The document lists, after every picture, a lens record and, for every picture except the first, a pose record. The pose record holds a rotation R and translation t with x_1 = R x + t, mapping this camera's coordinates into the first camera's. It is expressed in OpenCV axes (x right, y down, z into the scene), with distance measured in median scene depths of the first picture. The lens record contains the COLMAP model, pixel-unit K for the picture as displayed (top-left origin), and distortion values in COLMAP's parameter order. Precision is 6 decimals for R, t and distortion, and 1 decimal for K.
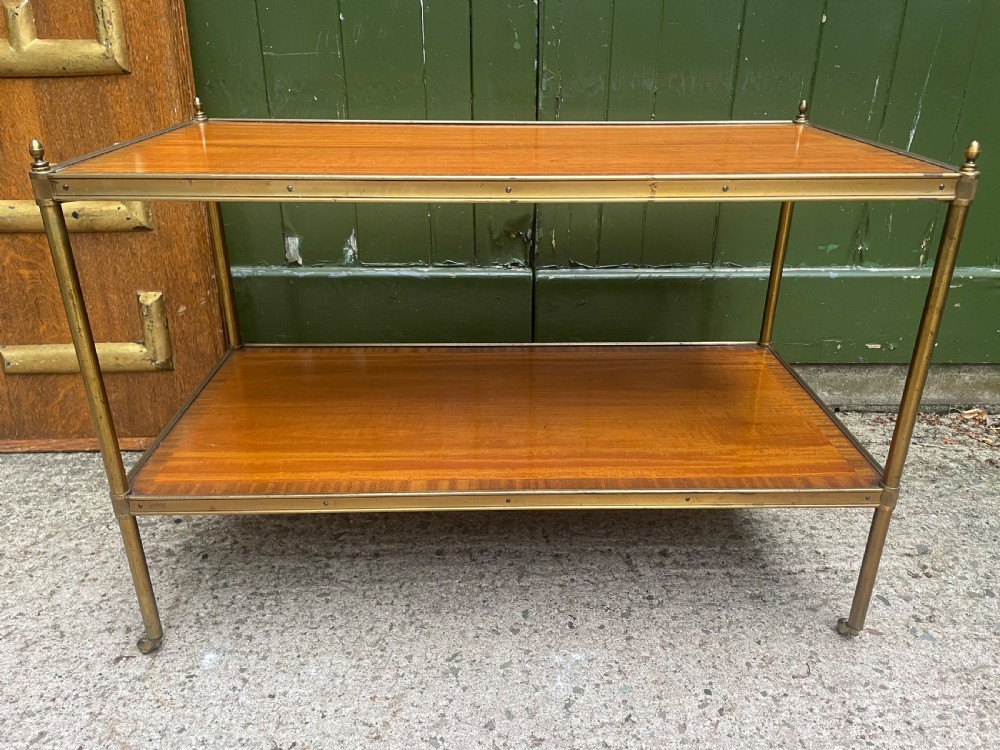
lens RADIAL K [[763.9, 0, 508.4], [0, 763.9, 371.8], [0, 0, 1]] dist [0.078707, -0.114041]
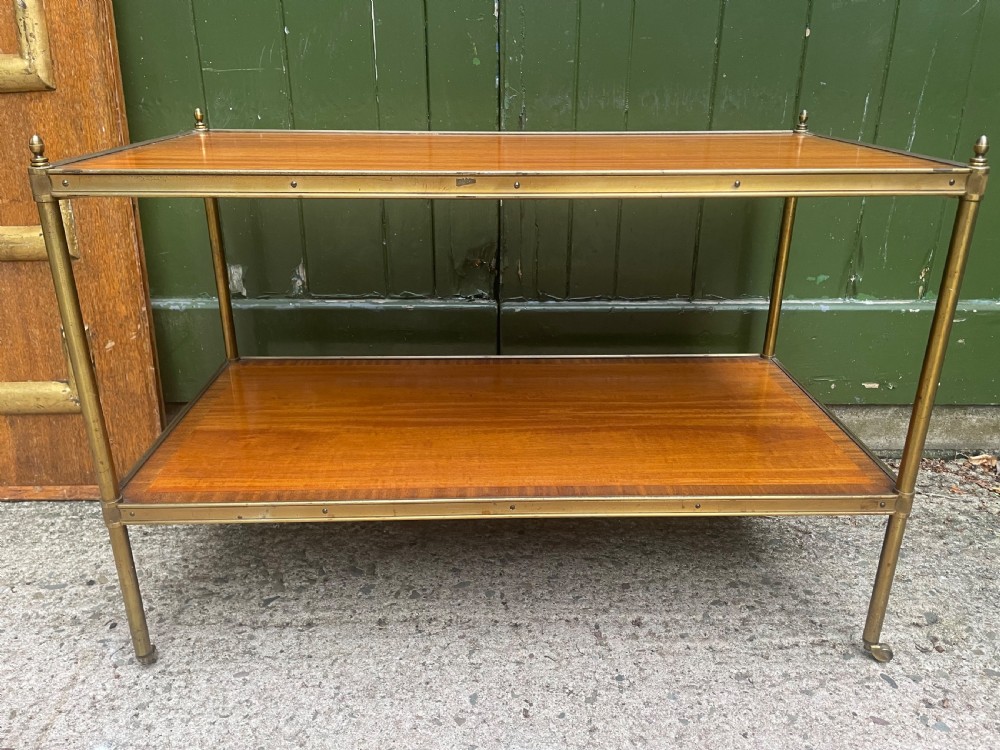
lens RADIAL K [[763.9, 0, 503.4], [0, 763.9, 364.4], [0, 0, 1]] dist [0.078707, -0.114041]
pose [[0.999995, 0.000782, -0.003149, 0.053425], [-0.000959, 0.998414, -0.056290, -0.008350], [0.003100, 0.056293, 0.998409, 0.110397]]
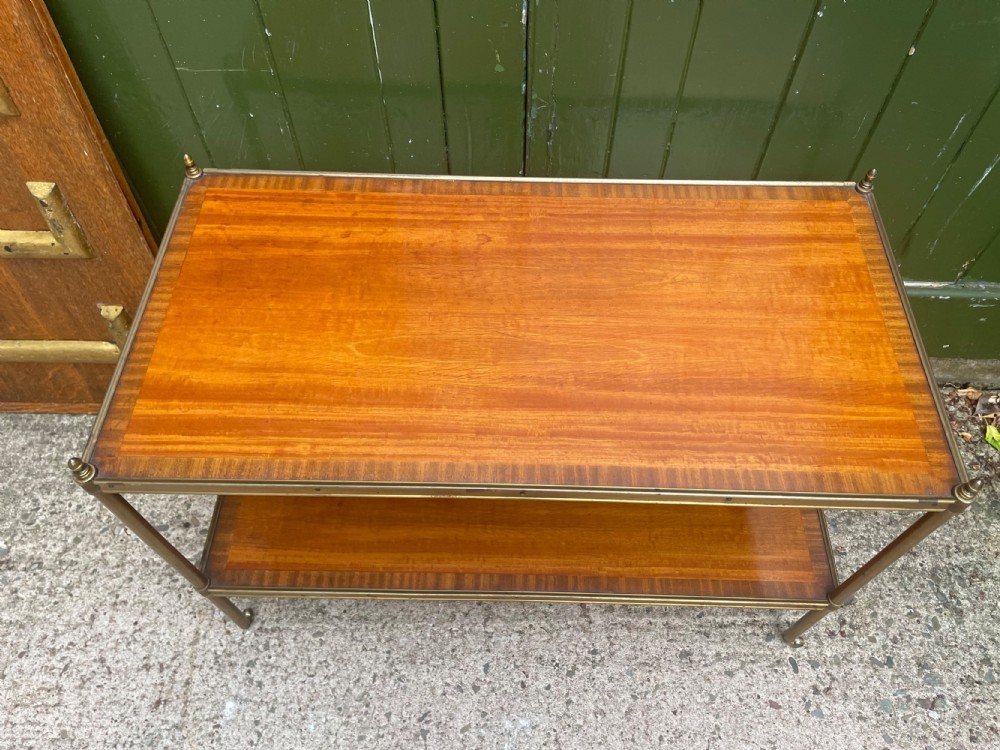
lens RADIAL K [[763.9, 0, 510.9], [0, 763.9, 368.5], [0, 0, 1]] dist [0.078707, -0.114041]
pose [[0.998535, 0.046574, -0.027538, 0.066158], [-0.024778, 0.846068, 0.532499, -0.663905], [0.048100, -0.531037, 0.845982, 0.218526]]
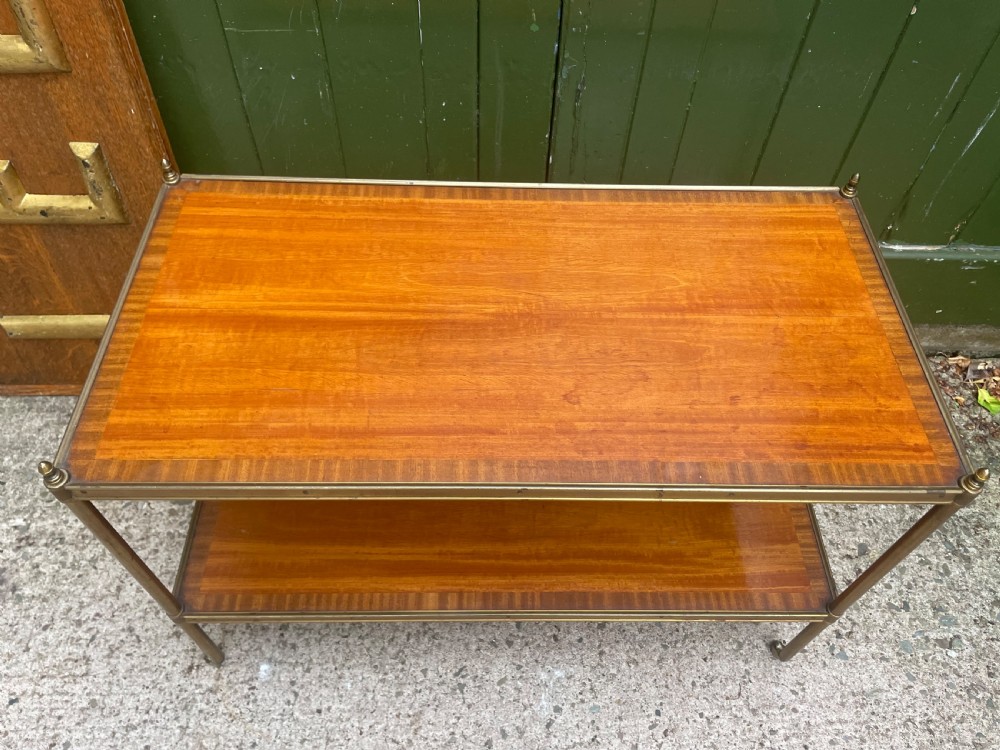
lens RADIAL K [[763.9, 0, 506.8], [0, 763.9, 373.5], [0, 0, 1]] dist [0.078707, -0.114041]
pose [[0.999487, 0.027393, 0.016602, -0.025280], [-0.032010, 0.873296, 0.486137, -0.572682], [-0.001182, -0.486419, 0.873725, 0.122666]]
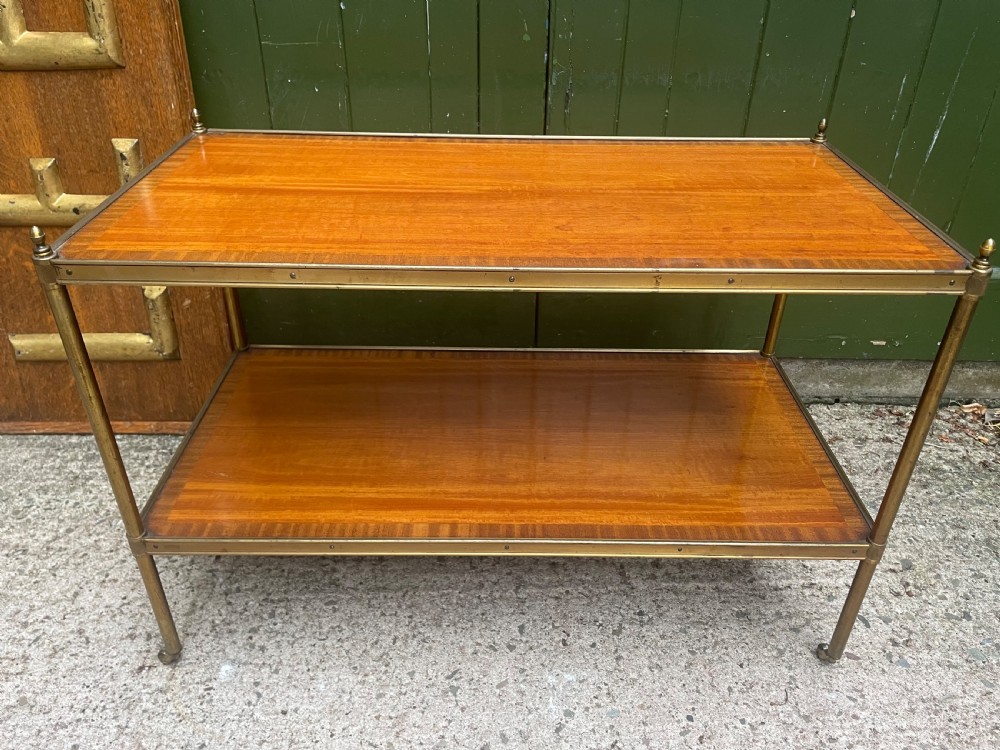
lens RADIAL K [[763.9, 0, 502.0], [0, 763.9, 369.0], [0, 0, 1]] dist [0.078707, -0.114041]
pose [[0.999710, 0.020157, -0.013206, 0.001869], [-0.018165, 0.990451, 0.136664, -0.168964], [0.015835, -0.136384, 0.990529, 0.001306]]
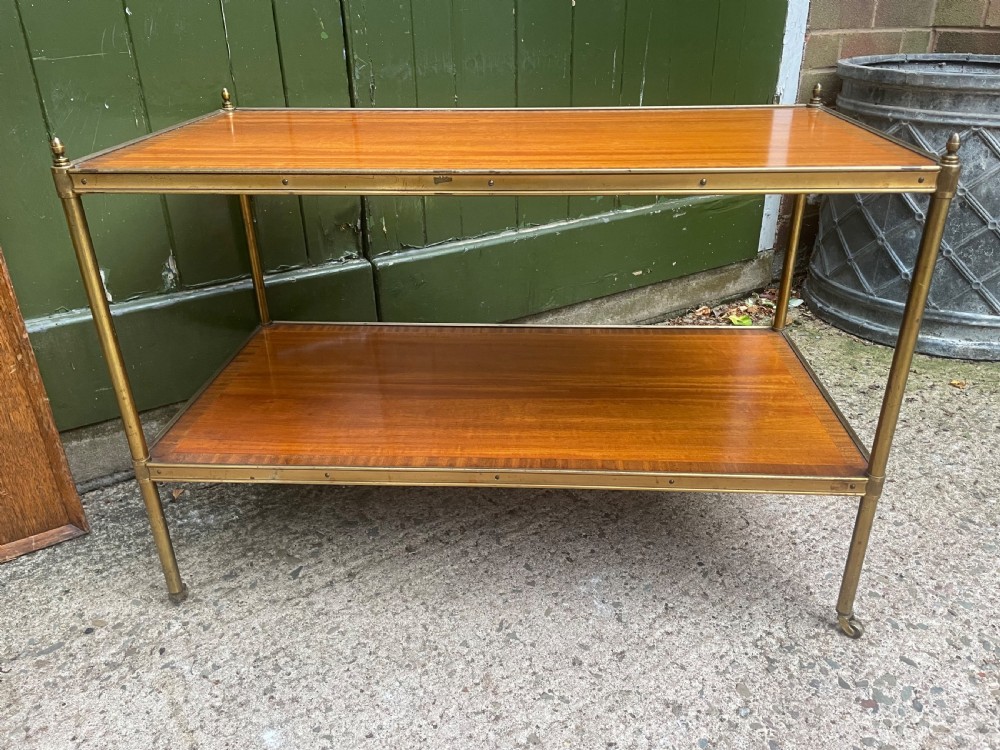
lens RADIAL K [[763.9, 0, 513.8], [0, 763.9, 364.0], [0, 0, 1]] dist [0.078707, -0.114041]
pose [[0.846016, -0.242084, 0.475029, -0.403776], [0.233316, 0.969234, 0.078410, -0.045778], [-0.479396, 0.044496, 0.876470, 0.050868]]
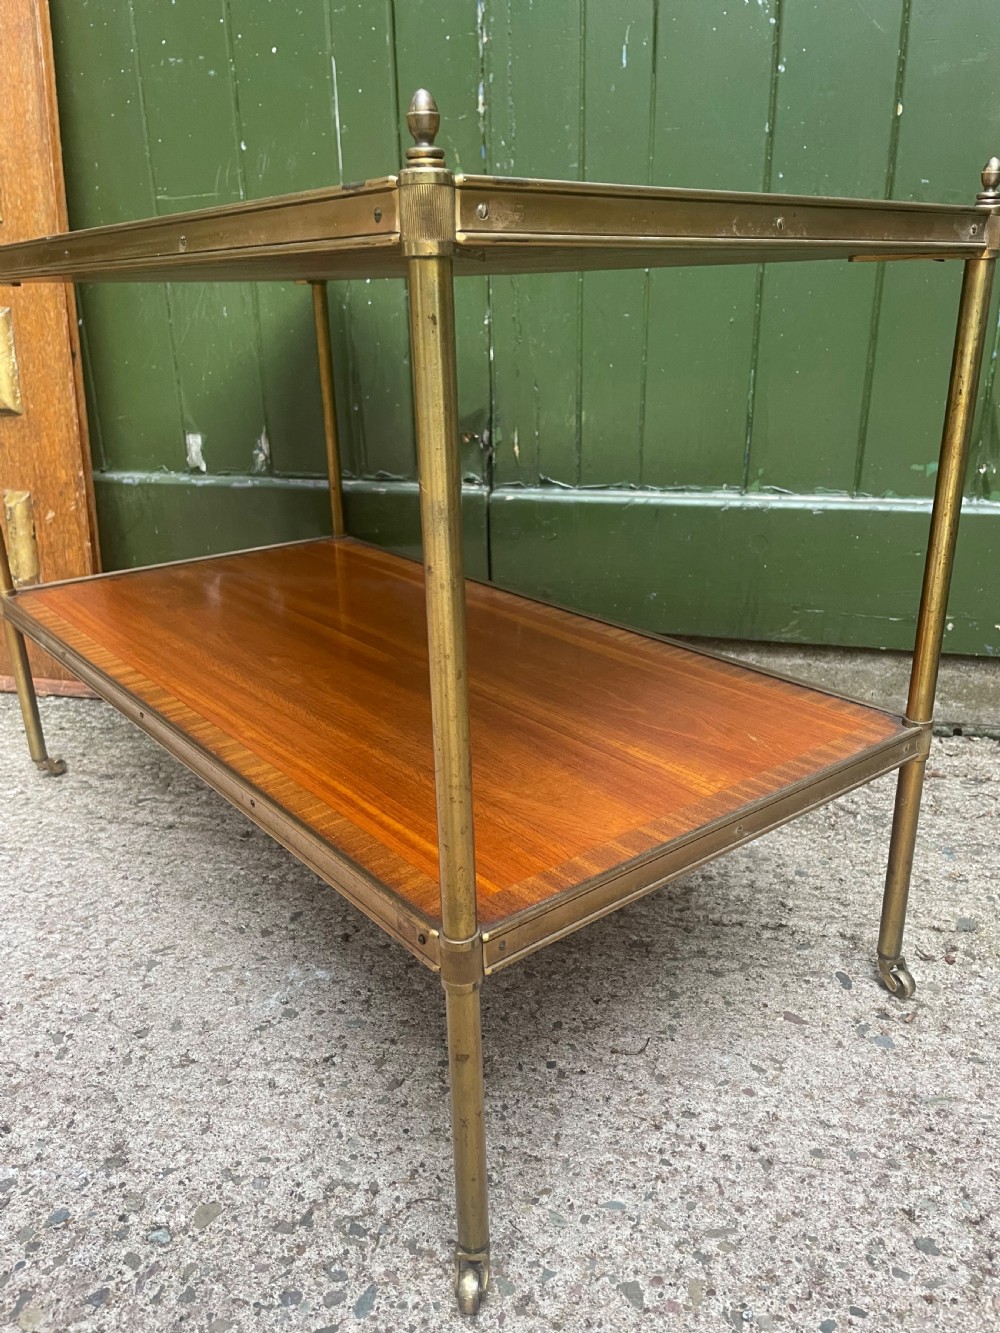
lens RADIAL K [[1018.3, 0, 510.0], [0, 1018.3, 675.0], [0, 0, 1]] dist [0.078707, -0.114041]
pose [[0.961265, 0.078230, -0.264291, 0.407417], [-0.096731, 0.993636, -0.057706, 0.121471], [0.258095, 0.081036, 0.962715, 0.120590]]
